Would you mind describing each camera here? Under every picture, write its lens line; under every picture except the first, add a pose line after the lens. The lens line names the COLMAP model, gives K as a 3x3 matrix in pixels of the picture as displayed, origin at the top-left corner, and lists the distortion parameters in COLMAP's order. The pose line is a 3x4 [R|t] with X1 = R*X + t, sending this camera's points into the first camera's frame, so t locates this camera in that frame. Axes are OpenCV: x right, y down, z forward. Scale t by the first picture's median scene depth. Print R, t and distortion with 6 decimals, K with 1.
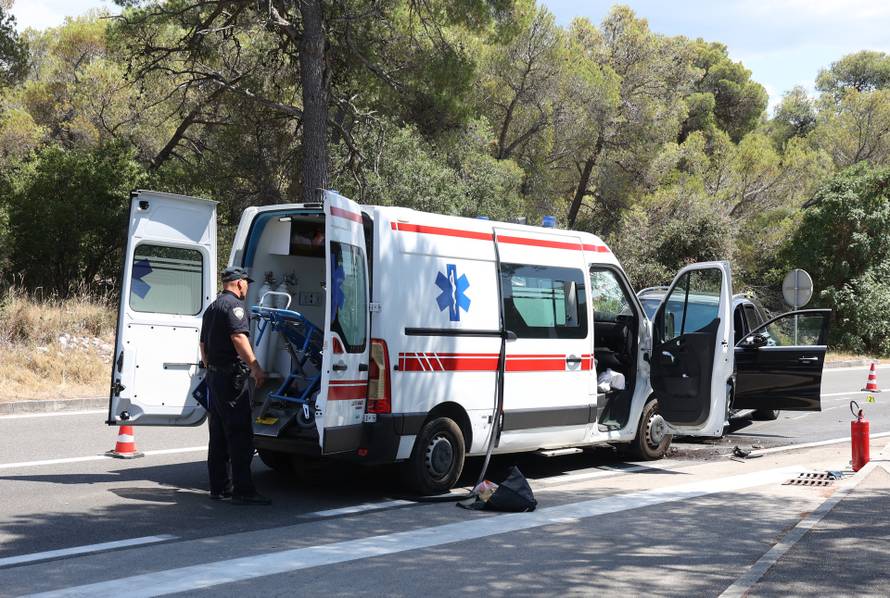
lens RADIAL K [[1398.4, 0, 445.0], [0, 1398.4, 299.0], [0, 0, 1]] dist [0.088719, 0.003155]
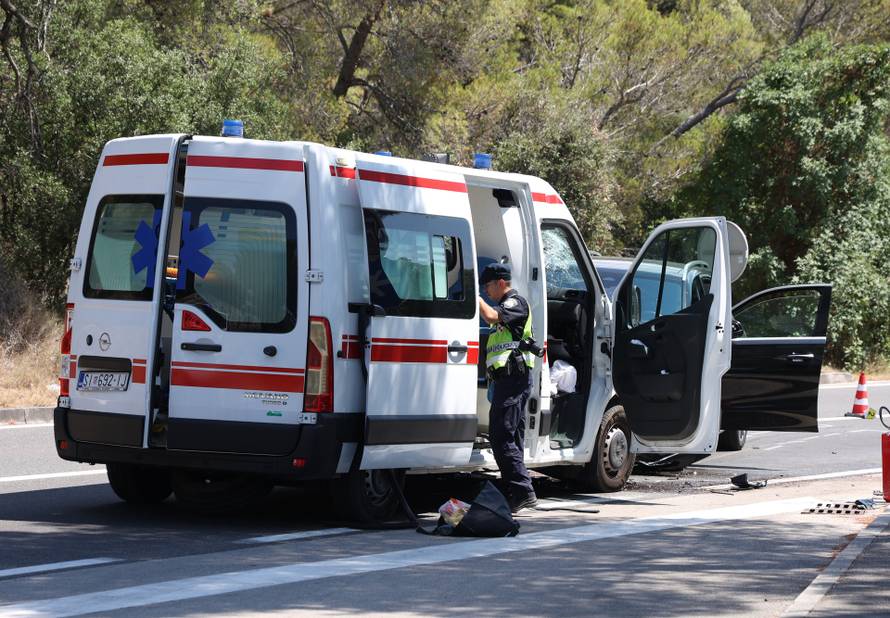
lens RADIAL K [[2859.9, 0, 447.5], [0, 2859.9, 275.9], [0, 0, 1]] dist [0.597858, -1.381838]
pose [[0.984026, 0.004385, 0.177970, -0.202714], [-0.004741, 0.999988, 0.001577, 0.002222], [-0.177961, -0.002395, 0.984035, -0.448354]]
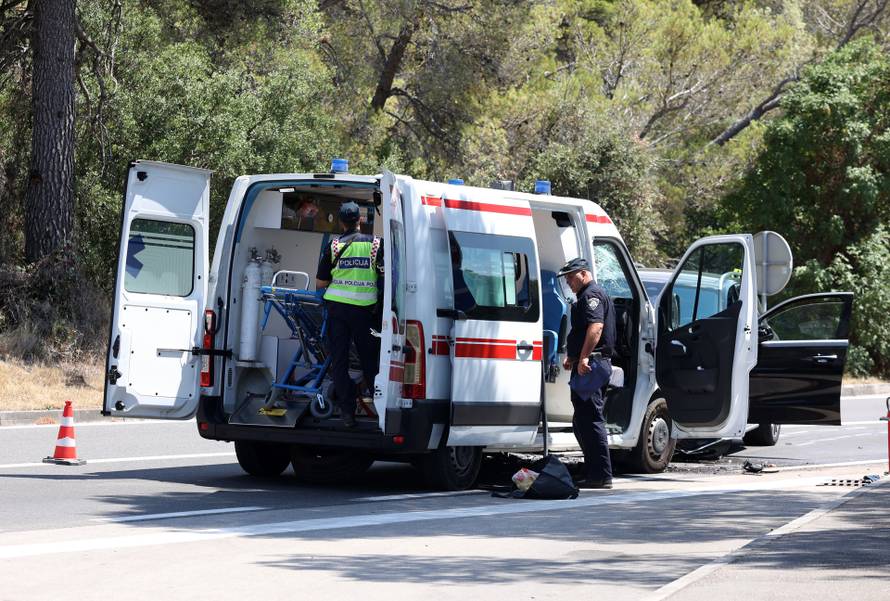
lens RADIAL K [[3383.2, 0, 414.9], [0, 3383.2, 300.5], [0, 0, 1]] dist [0.523227, -1.525235]
pose [[0.986377, -0.001588, 0.164494, -0.330190], [0.000857, 0.999989, 0.004514, 0.003813], [-0.164500, -0.004311, 0.986368, -0.981933]]
